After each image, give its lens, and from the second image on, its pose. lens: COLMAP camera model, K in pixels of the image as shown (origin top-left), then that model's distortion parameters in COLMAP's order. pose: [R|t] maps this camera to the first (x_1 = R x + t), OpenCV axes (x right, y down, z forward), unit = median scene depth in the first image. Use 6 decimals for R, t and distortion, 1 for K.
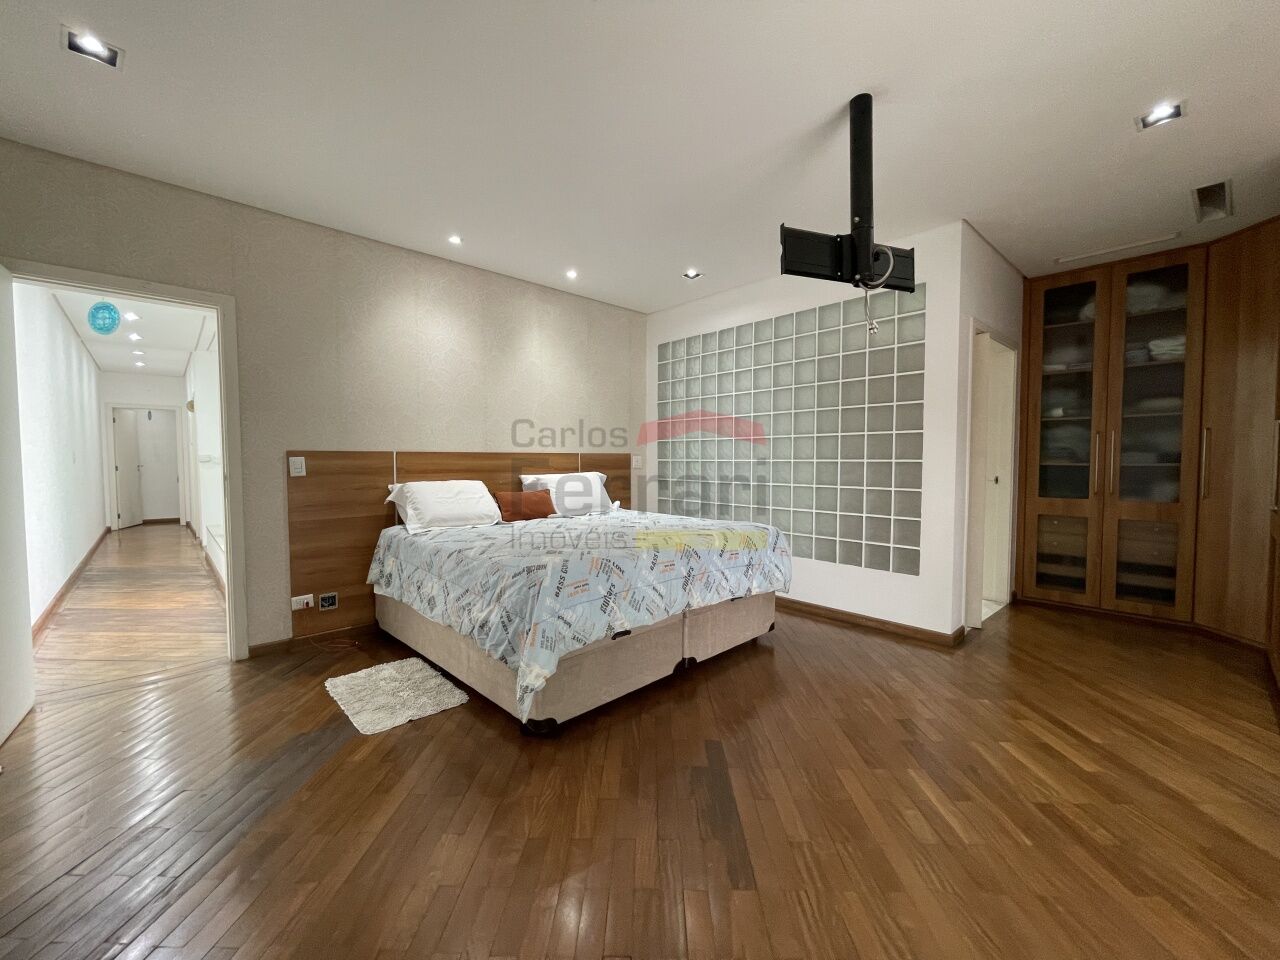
lens RADIAL K [[518.5, 0, 633.5], [0, 518.5, 481.4], [0, 0, 1]] dist [0.000041, -0.001699]
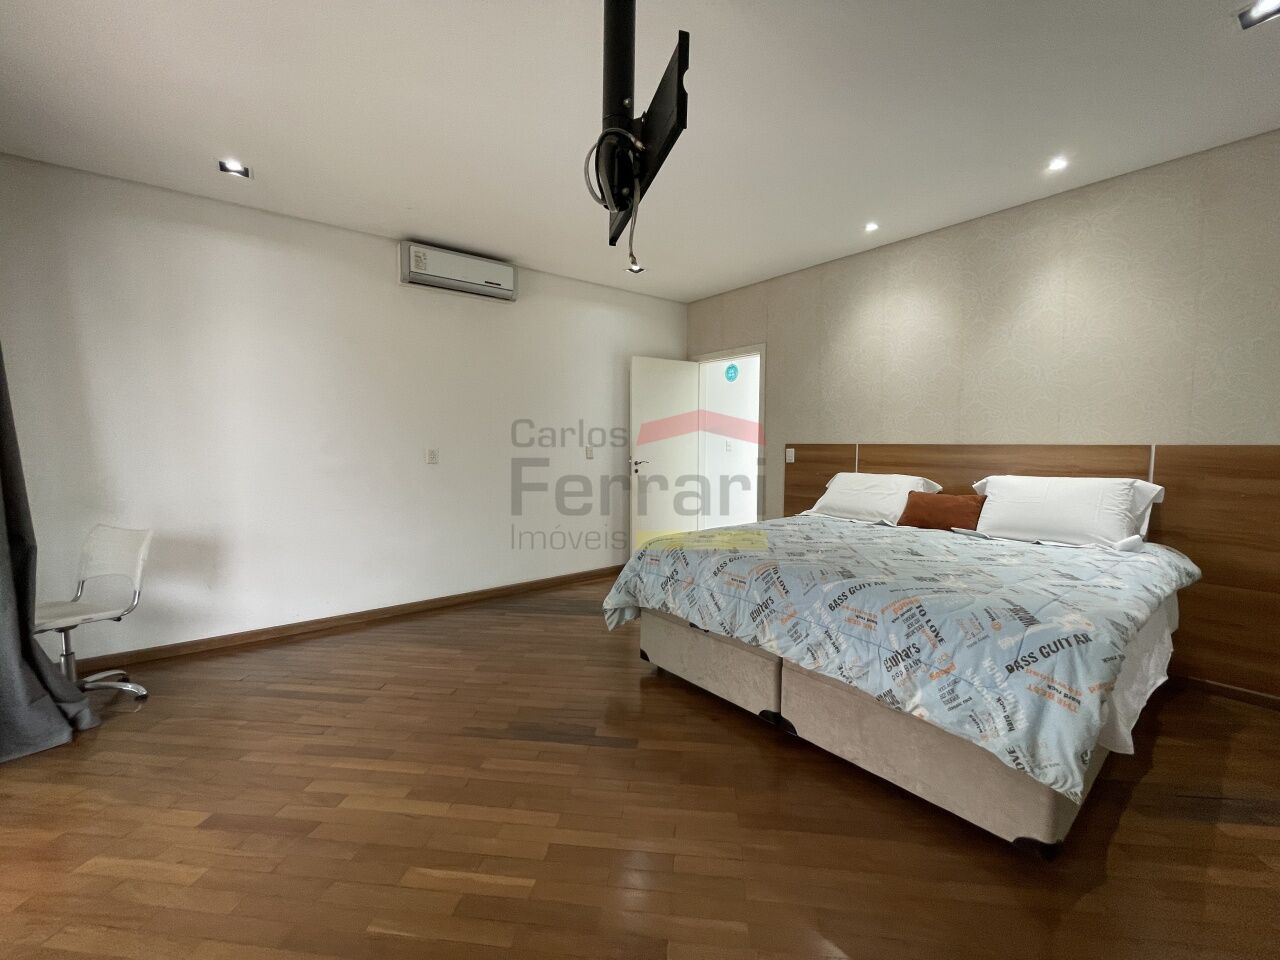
lens RADIAL K [[518.5, 0, 651.1], [0, 518.5, 484.1], [0, 0, 1]] dist [0.000041, -0.001699]
pose [[-0.072335, 0.080816, -0.994101, 0.821044], [-0.044773, 0.995444, 0.084183, -0.057356], [0.996375, 0.050599, -0.068387, 0.803280]]
